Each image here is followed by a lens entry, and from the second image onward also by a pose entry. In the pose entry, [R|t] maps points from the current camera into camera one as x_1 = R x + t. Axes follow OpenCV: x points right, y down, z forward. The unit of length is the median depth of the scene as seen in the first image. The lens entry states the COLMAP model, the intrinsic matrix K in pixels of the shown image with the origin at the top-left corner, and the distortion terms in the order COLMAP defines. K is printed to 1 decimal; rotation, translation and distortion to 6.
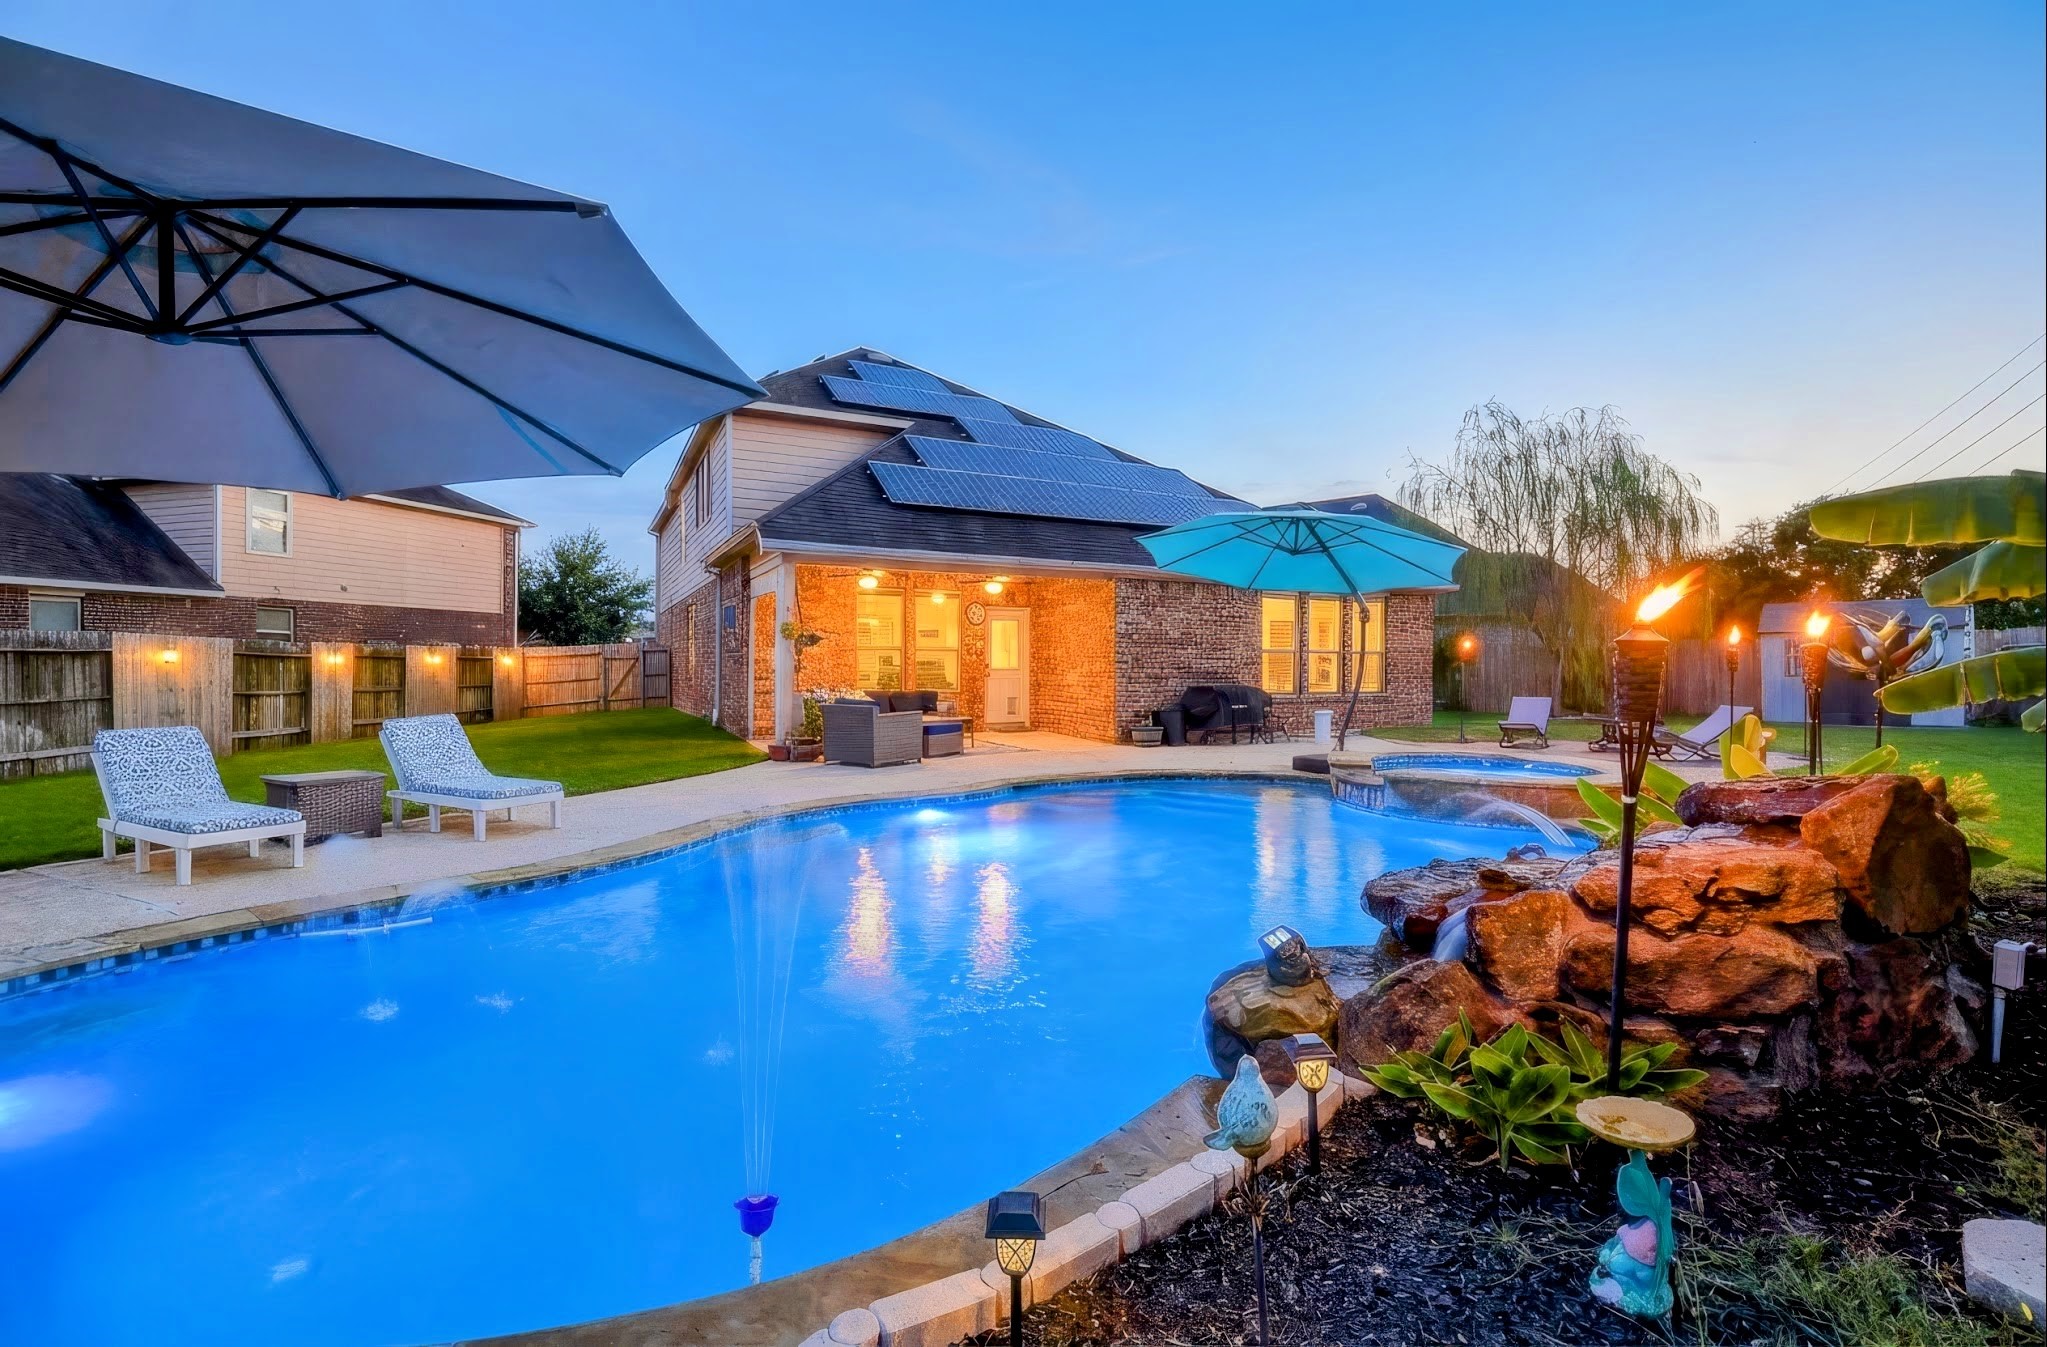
lens RADIAL K [[915.2, 0, 1013.3], [0, 915.2, 660.0], [0, 0, 1]] dist [-0.000848, -0.000252]
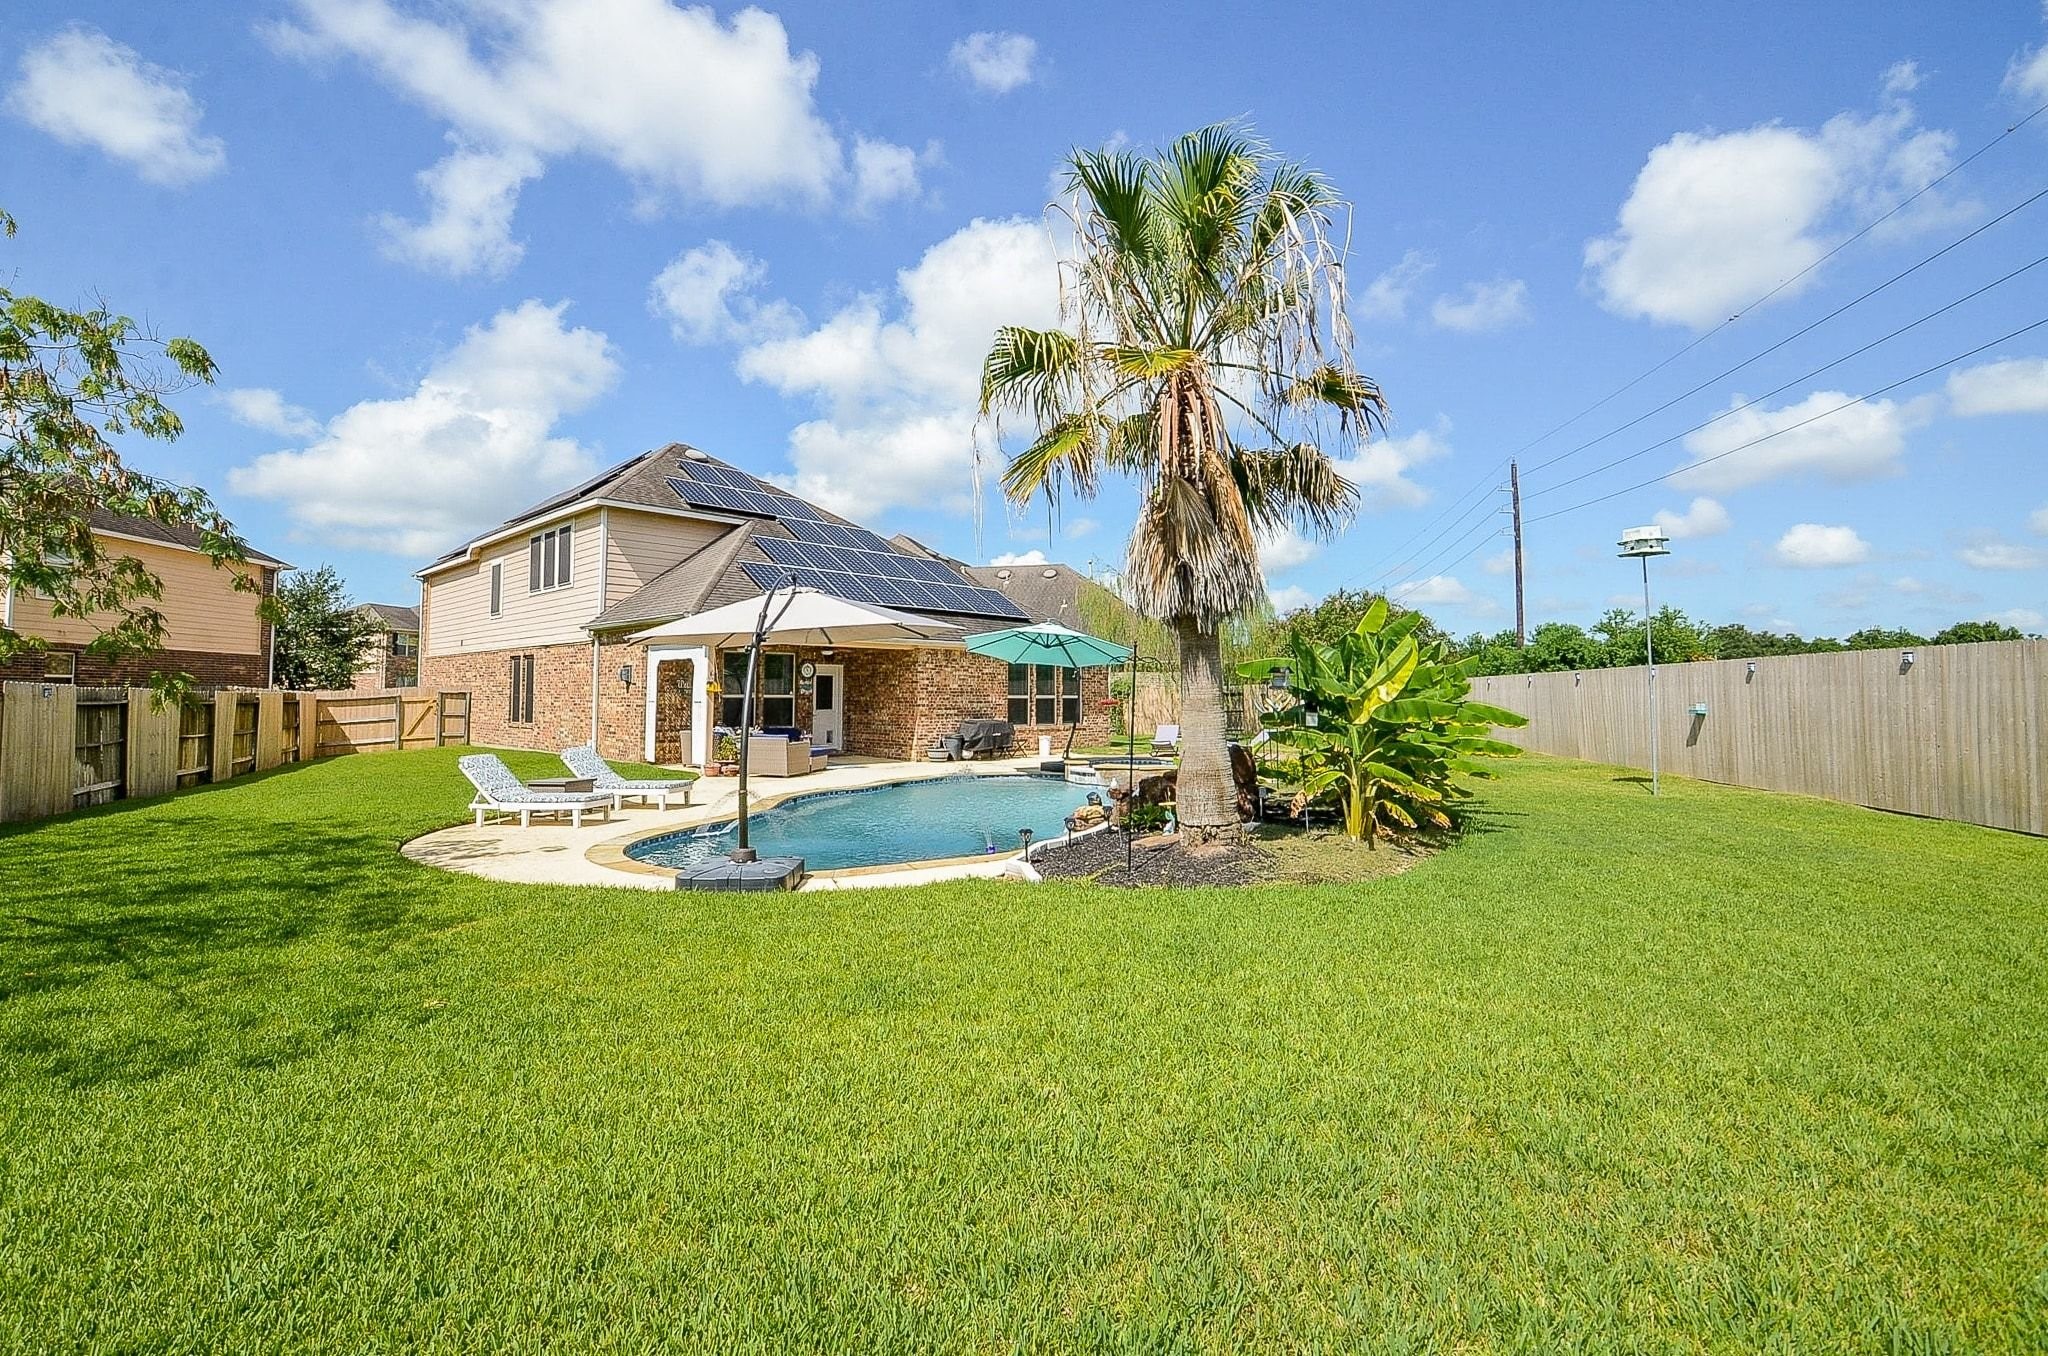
lens RADIAL K [[915.7, 0, 1013.8], [0, 915.7, 664.5], [0, 0, 1]] dist [-0.000848, -0.000252]
pose [[0.941748, 0.009016, 0.336200, -0.222135], [0.001525, 0.999516, -0.031075, -0.016898], [-0.336317, 0.029777, 0.941278, -0.411930]]
